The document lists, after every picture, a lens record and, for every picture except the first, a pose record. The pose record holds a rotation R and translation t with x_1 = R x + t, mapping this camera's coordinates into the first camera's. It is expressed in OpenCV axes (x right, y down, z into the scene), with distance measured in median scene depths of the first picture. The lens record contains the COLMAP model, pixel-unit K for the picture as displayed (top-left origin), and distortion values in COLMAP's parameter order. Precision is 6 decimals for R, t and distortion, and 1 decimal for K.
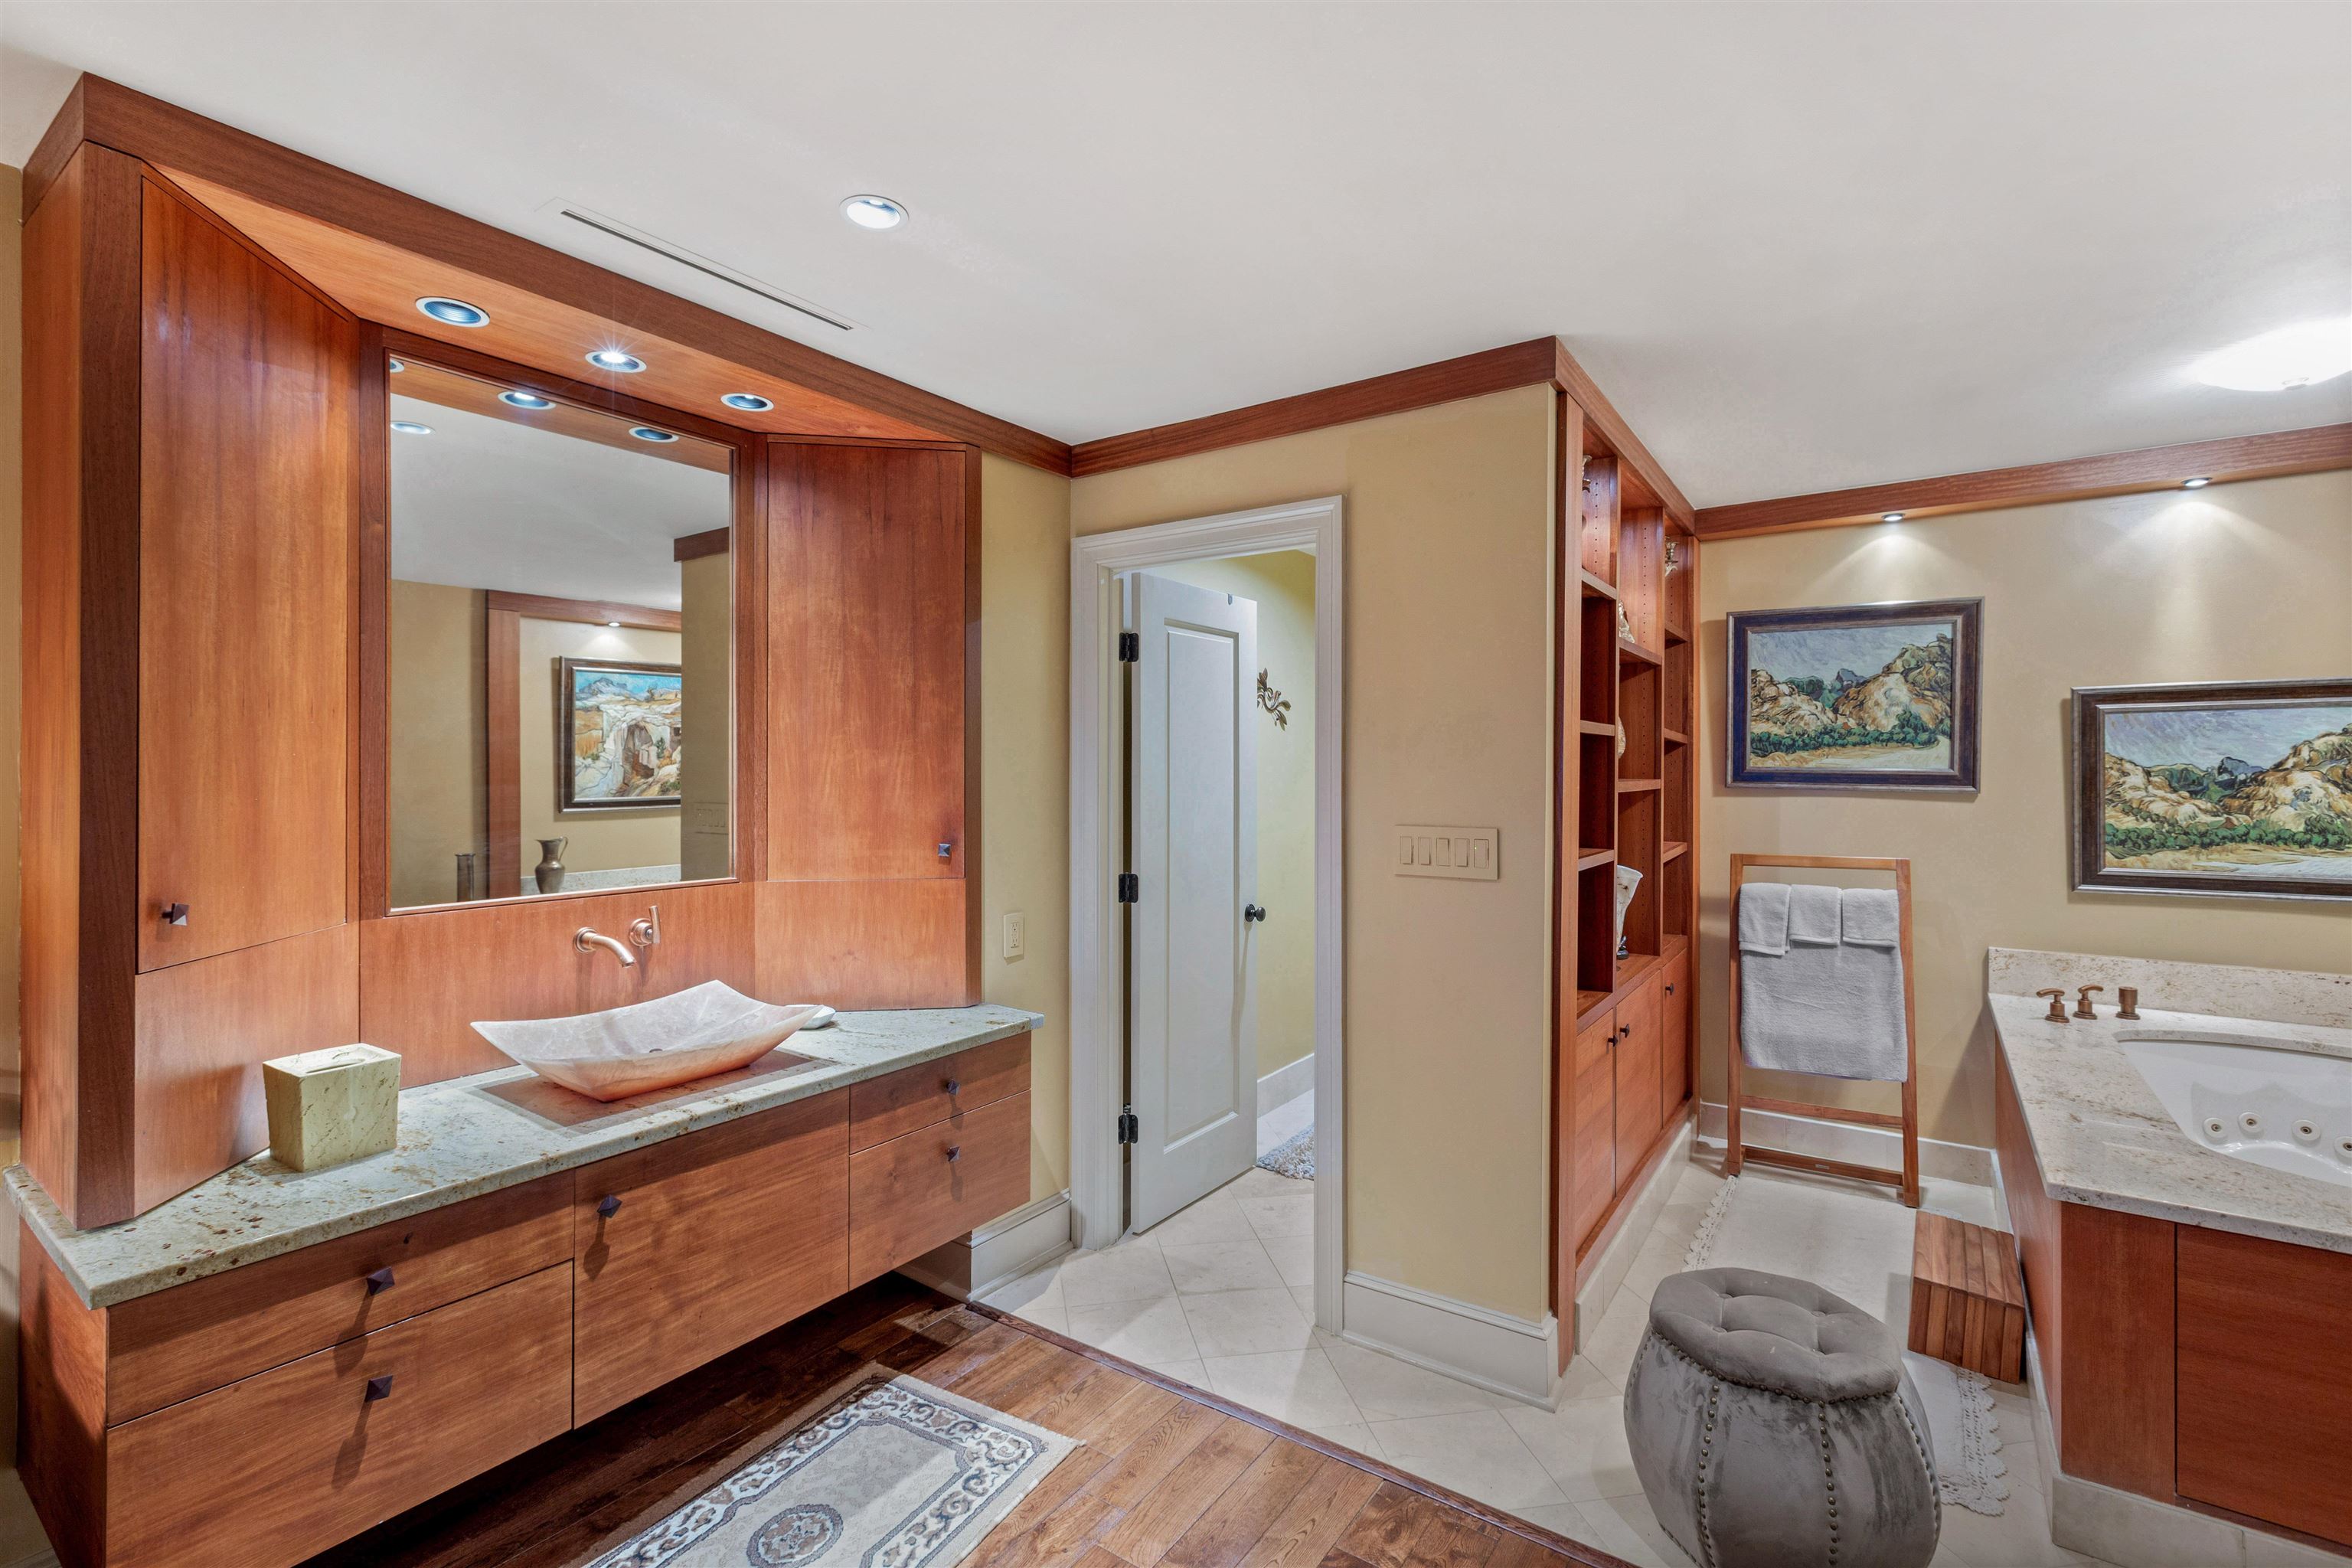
lens RADIAL K [[1055.9, 0, 1170.8], [0, 1055.9, 770.7], [0, 0, 1]] dist [0.010445, 0.000292]
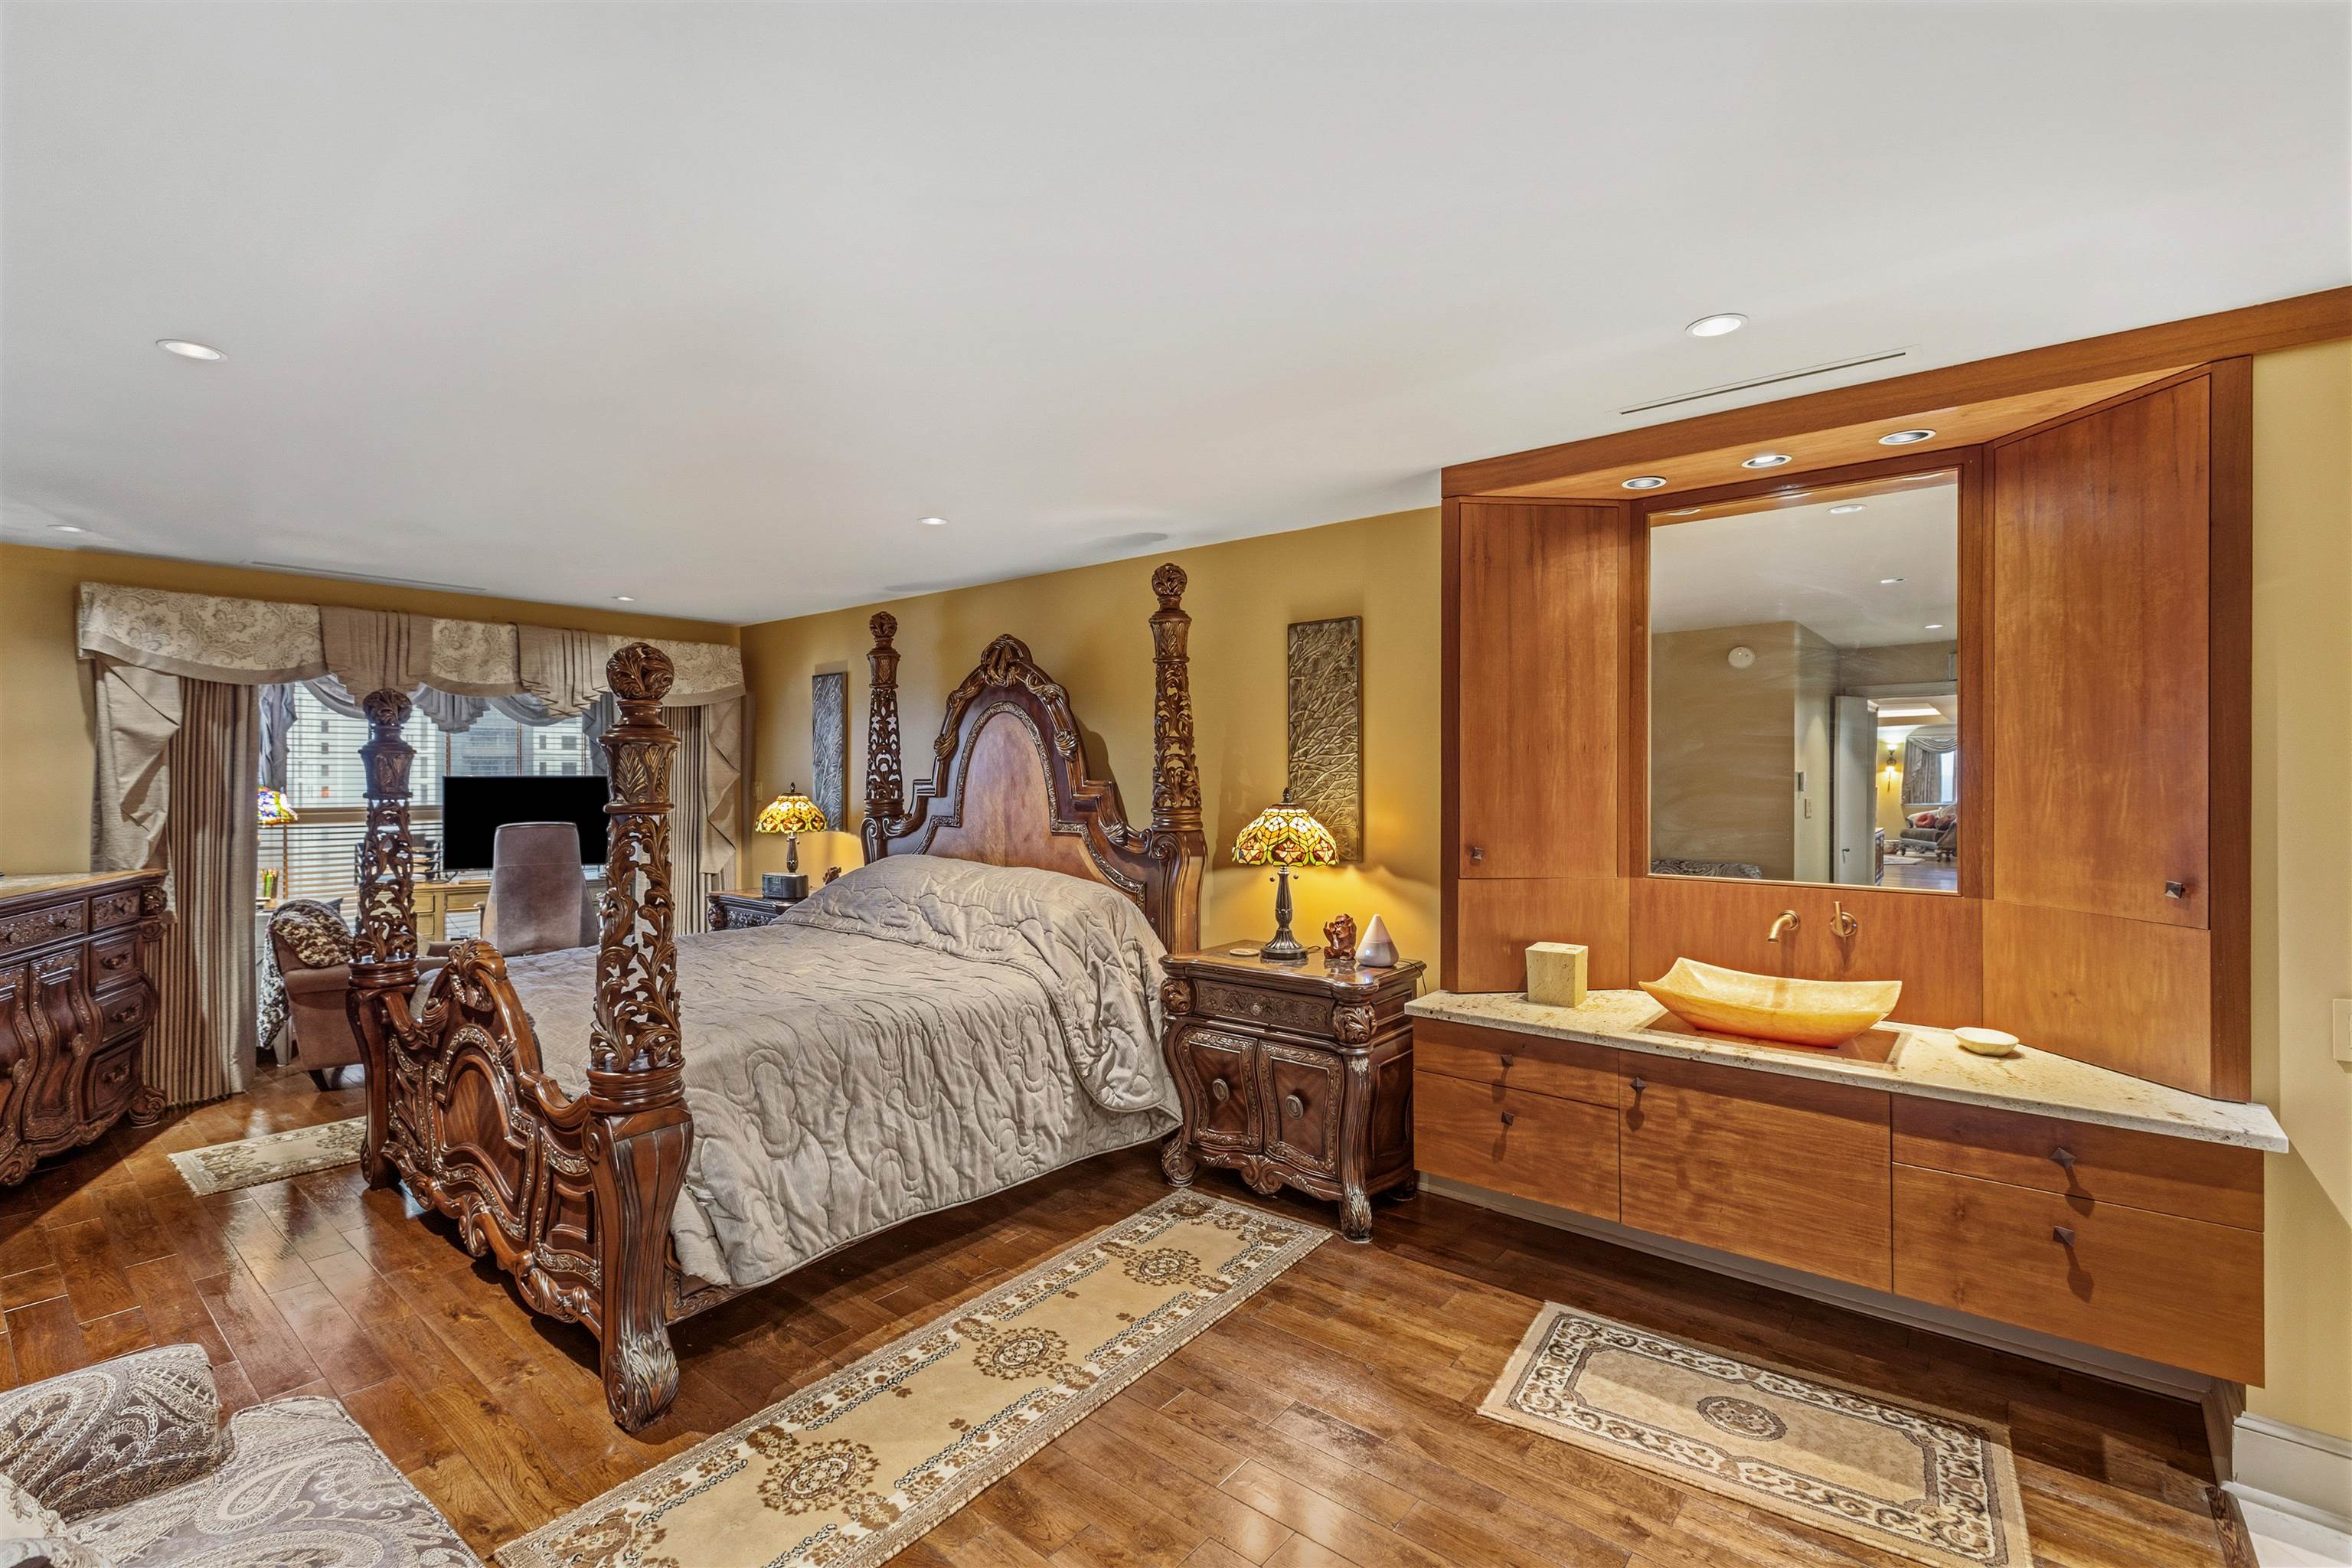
lens RADIAL K [[1060.1, 0, 1167.6], [0, 1060.1, 771.6], [0, 0, 1]] dist [-0.001798, -0.001111]
pose [[-0.070229, -0.000285, -0.997531, 0.713699], [-0.002442, 0.999997, -0.000114, -0.012952], [0.997528, 0.002428, -0.070230, 0.341518]]
